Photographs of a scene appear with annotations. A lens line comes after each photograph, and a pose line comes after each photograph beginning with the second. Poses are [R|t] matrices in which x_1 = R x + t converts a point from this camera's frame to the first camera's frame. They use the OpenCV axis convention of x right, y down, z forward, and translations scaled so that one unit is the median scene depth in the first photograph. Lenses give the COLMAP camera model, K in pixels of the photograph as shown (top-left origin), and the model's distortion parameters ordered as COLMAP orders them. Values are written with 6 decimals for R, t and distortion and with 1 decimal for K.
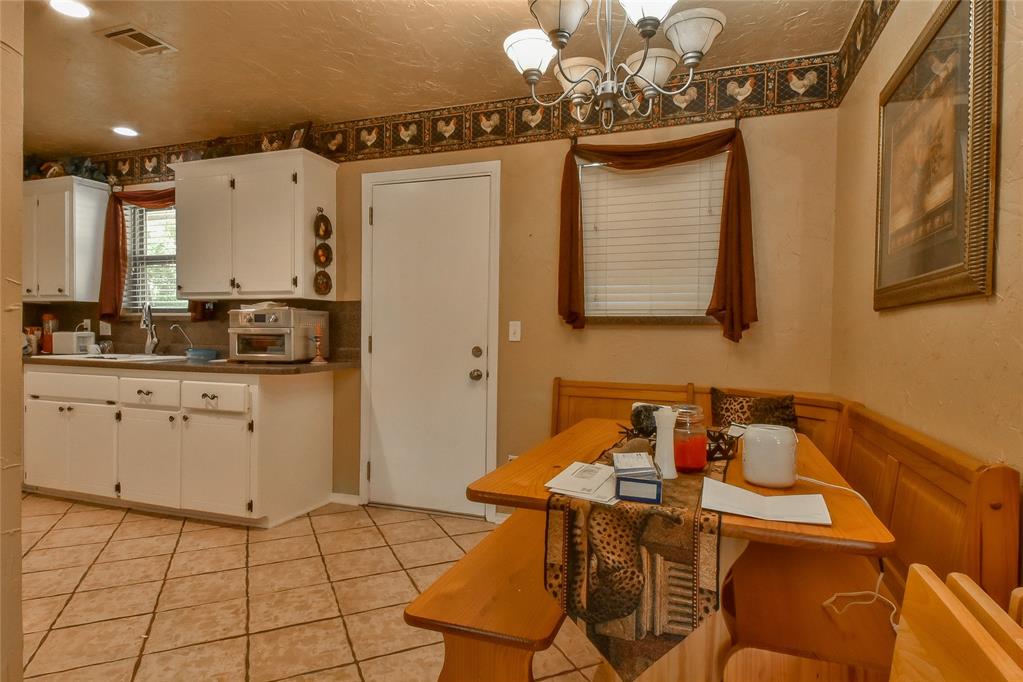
lens RADIAL K [[558.9, 0, 510.8], [0, 558.9, 341.1], [0, 0, 1]] dist [0.040433, -0.023473]
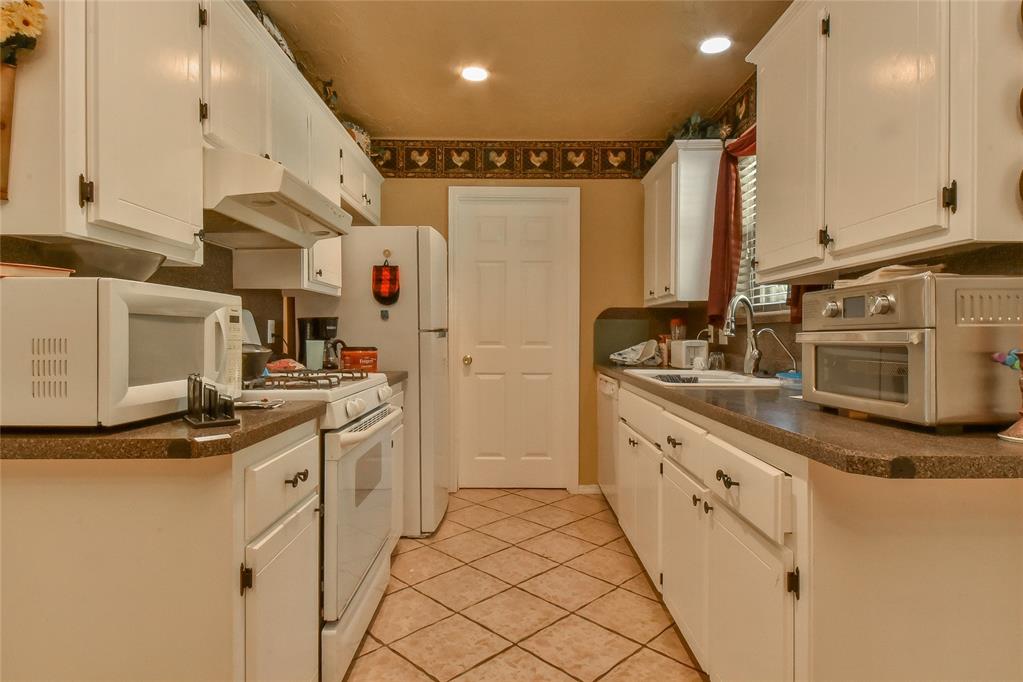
lens RADIAL K [[558.9, 0, 512.8], [0, 558.9, 340.4], [0, 0, 1]] dist [0.040433, -0.023473]
pose [[0.346343, -0.001227, -0.938107, -0.161837], [-0.010893, 0.999926, -0.005329, -0.012691], [0.938045, 0.012065, 0.346304, 0.689331]]
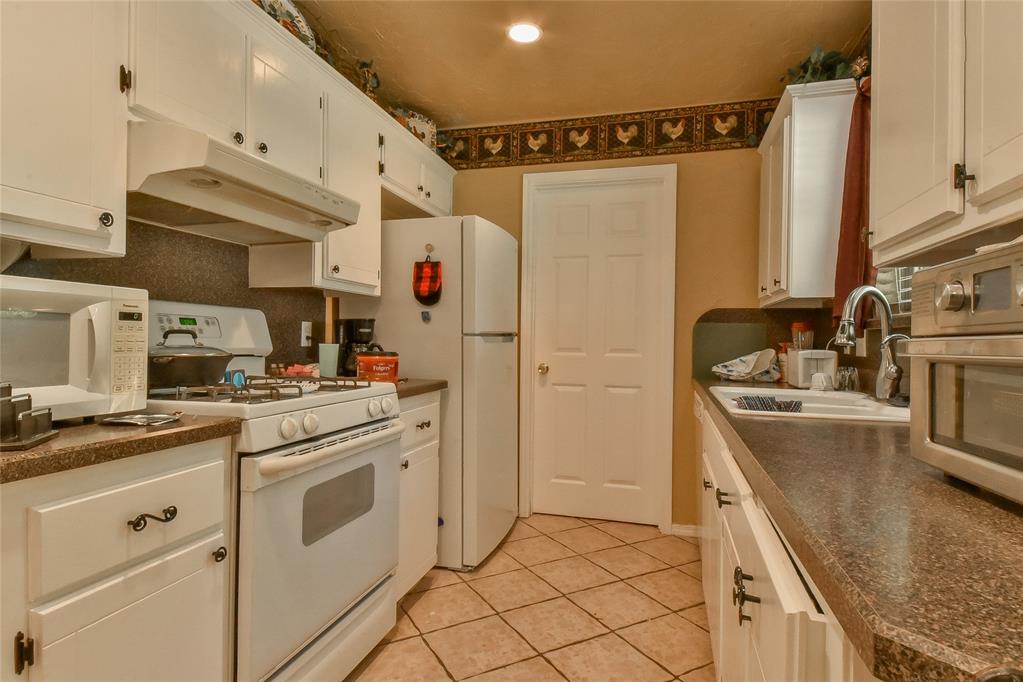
lens RADIAL K [[558.9, 0, 514.0], [0, 558.9, 338.9], [0, 0, 1]] dist [0.040433, -0.023473]
pose [[0.079152, -0.011810, -0.996793, -0.273757], [-0.025539, 0.999578, -0.013871, -0.016183], [0.996535, 0.026555, 0.078817, 0.887174]]
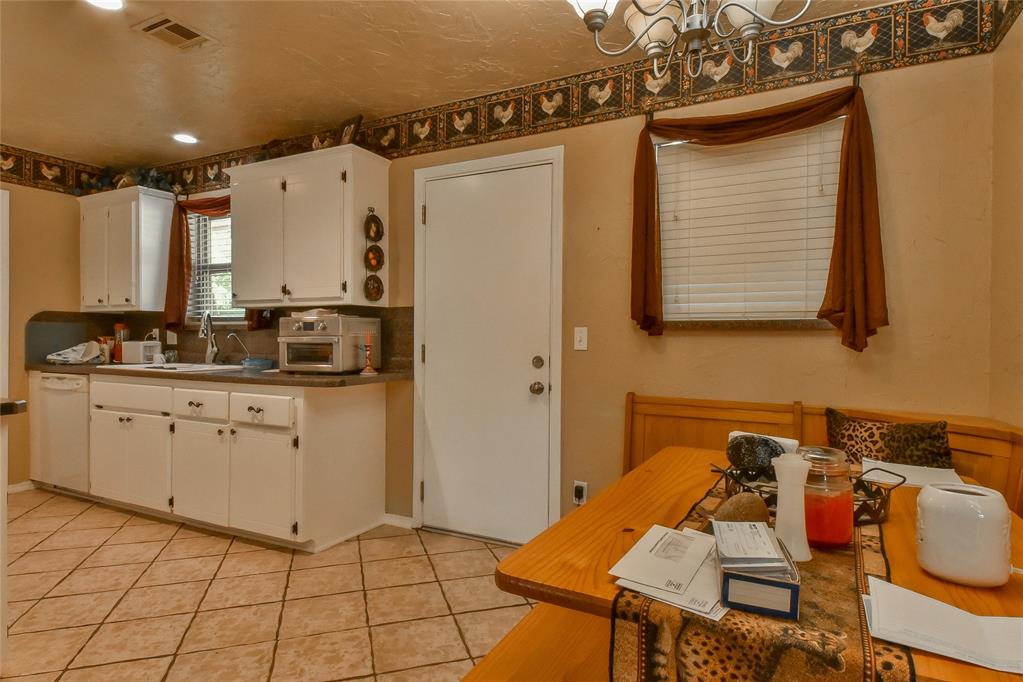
lens RADIAL K [[558.9, 0, 512.5], [0, 558.9, 340.6], [0, 0, 1]] dist [0.040433, -0.023473]
pose [[0.991912, -0.004747, -0.126839, 0.012821], [0.003312, 0.999928, -0.011524, -0.005113], [0.126885, 0.011011, 0.991856, 0.123011]]
